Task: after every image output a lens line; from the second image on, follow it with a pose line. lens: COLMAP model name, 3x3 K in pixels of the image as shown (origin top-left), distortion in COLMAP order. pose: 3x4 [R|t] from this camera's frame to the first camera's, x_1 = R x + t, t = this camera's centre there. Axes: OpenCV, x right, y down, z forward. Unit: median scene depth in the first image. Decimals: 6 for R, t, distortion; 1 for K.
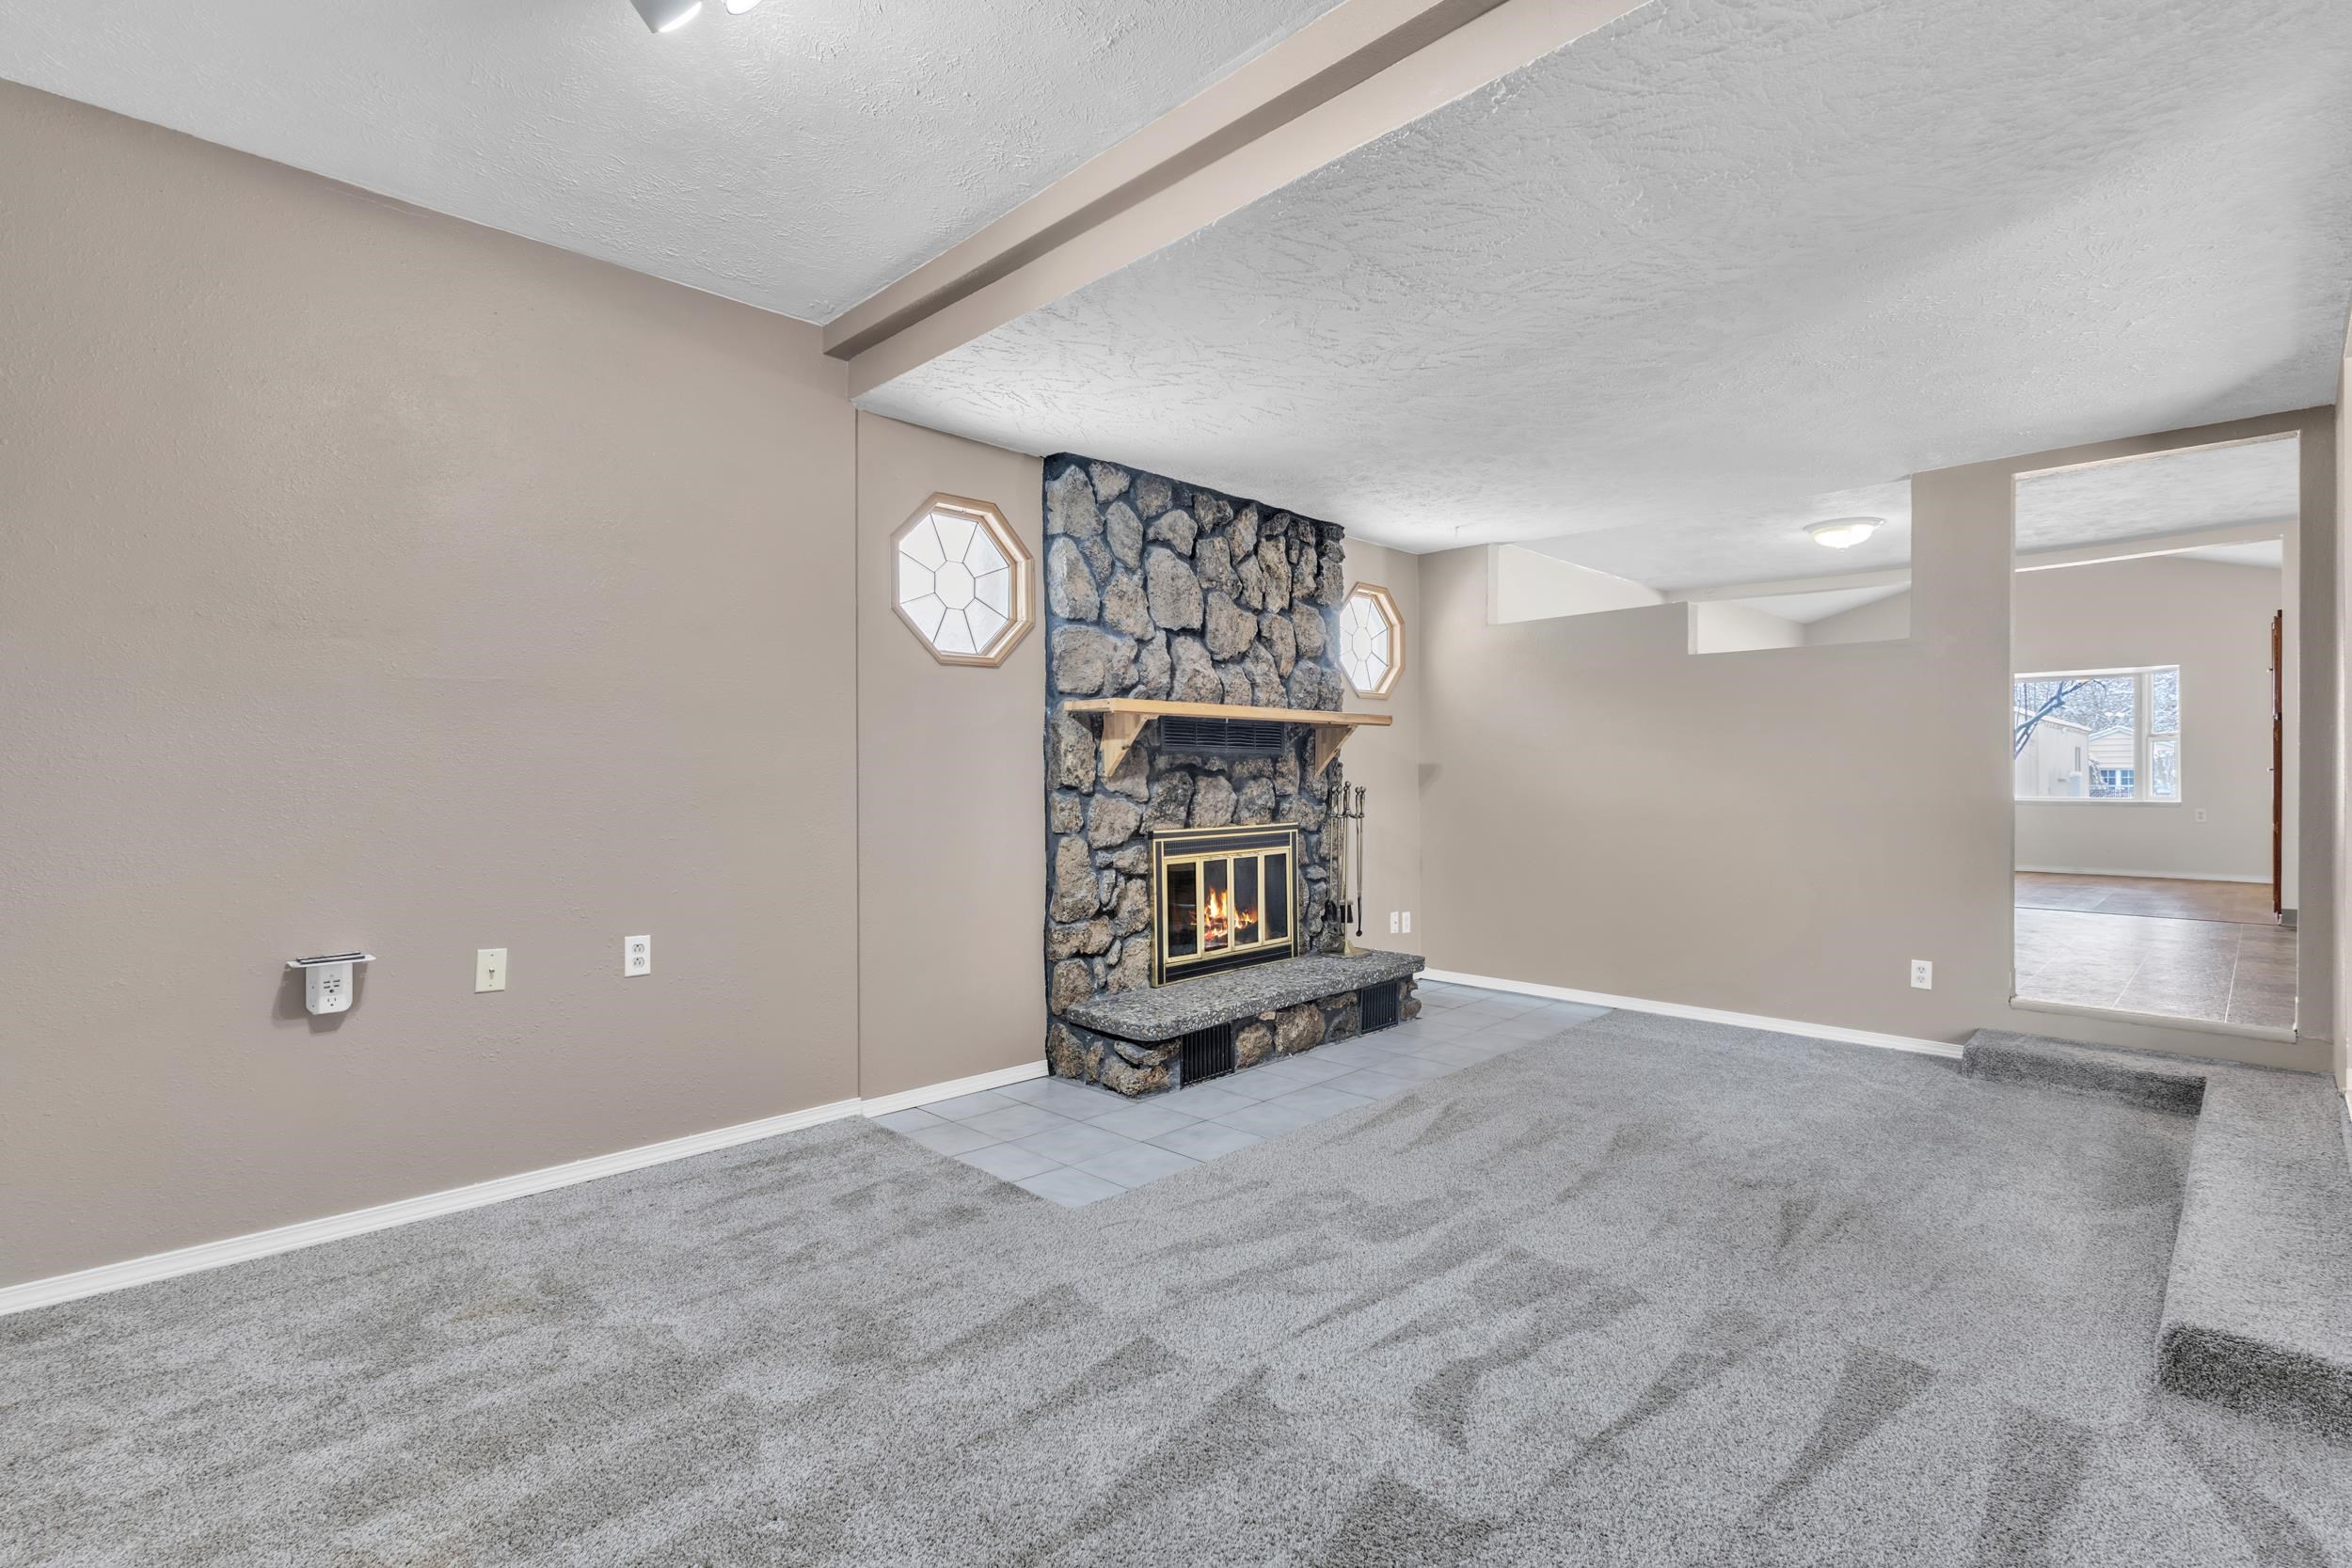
lens RADIAL K [[1092.4, 0, 1177.4], [0, 1092.4, 775.3], [0, 0, 1]] dist [0.007348, -0.001011]
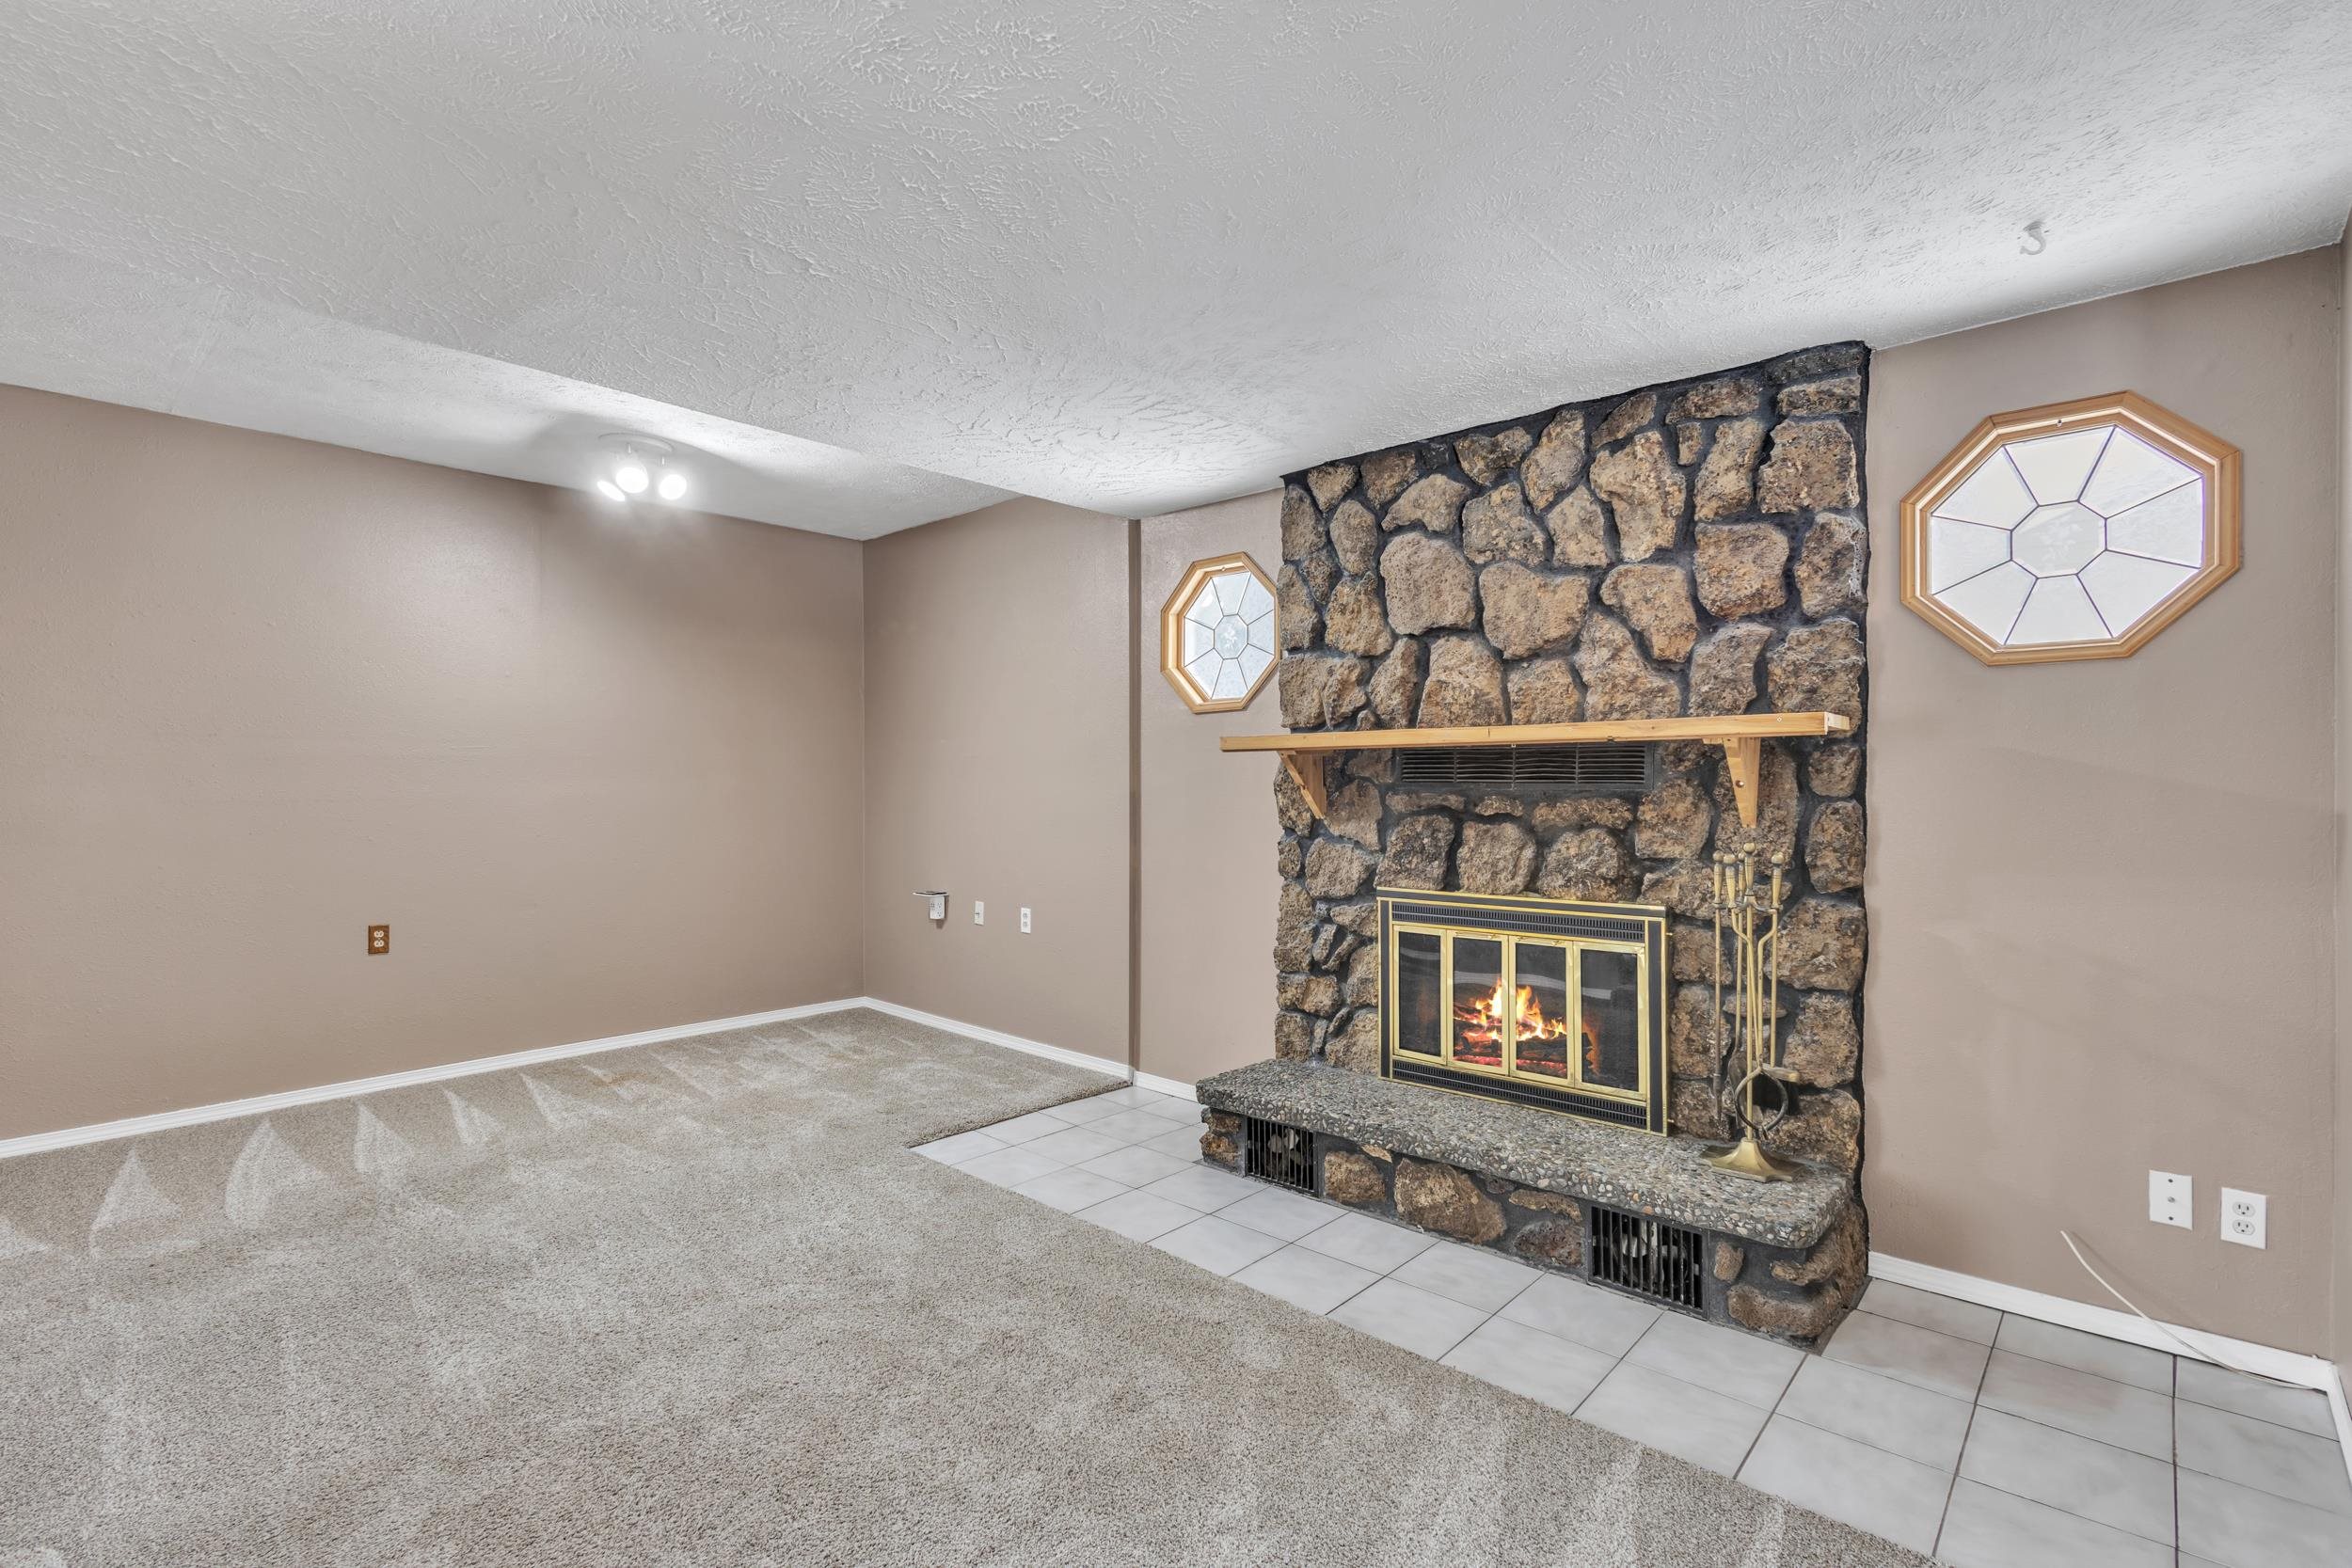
lens RADIAL K [[1086.2, 0, 1182.9], [0, 1086.2, 787.2], [0, 0, 1]] dist [0.010778, -0.000138]
pose [[0.045744, 0.003997, -0.998945, 0.781754], [-0.001785, 0.999991, 0.003920, -0.026583], [0.998952, 0.001604, 0.045751, 0.812259]]
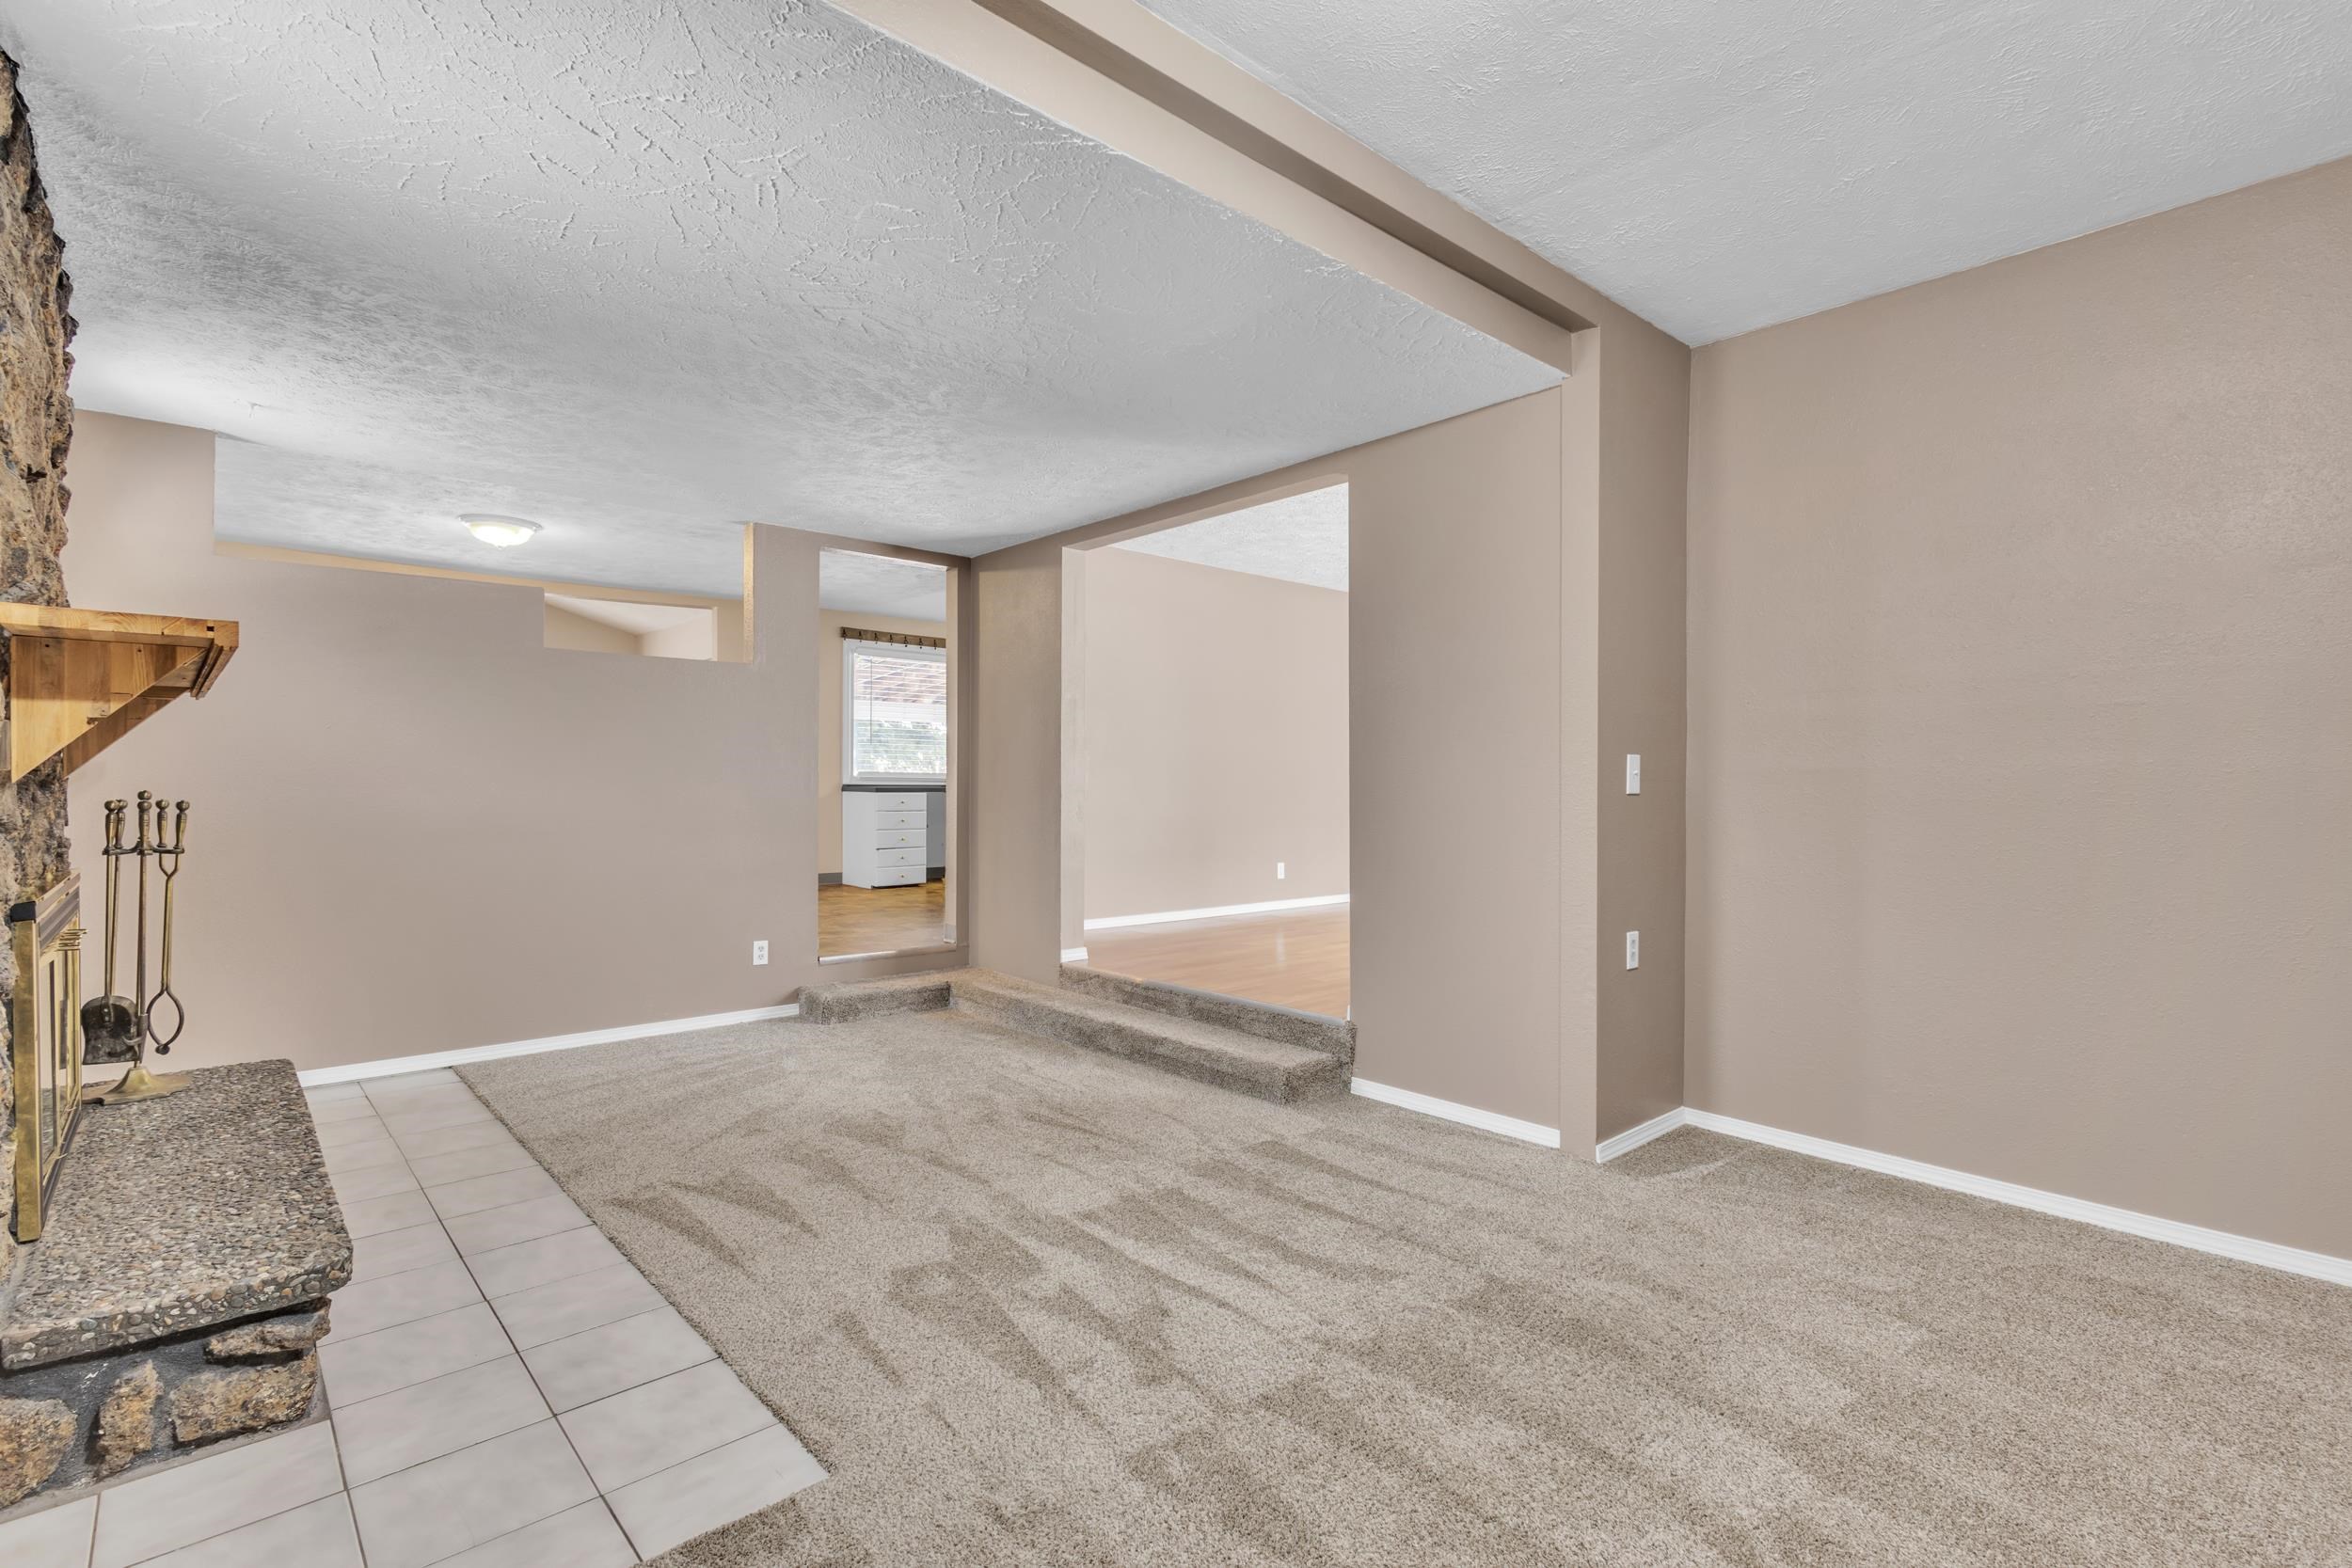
lens RADIAL K [[1092.4, 0, 1177.4], [0, 1092.4, 775.3], [0, 0, 1]] dist [0.007348, -0.001011]
pose [[0.054064, 0.007558, 0.998509, -0.456675], [-0.002202, 0.999970, -0.007450, 0.001004], [-0.998535, -0.001796, 0.054079, 0.493353]]
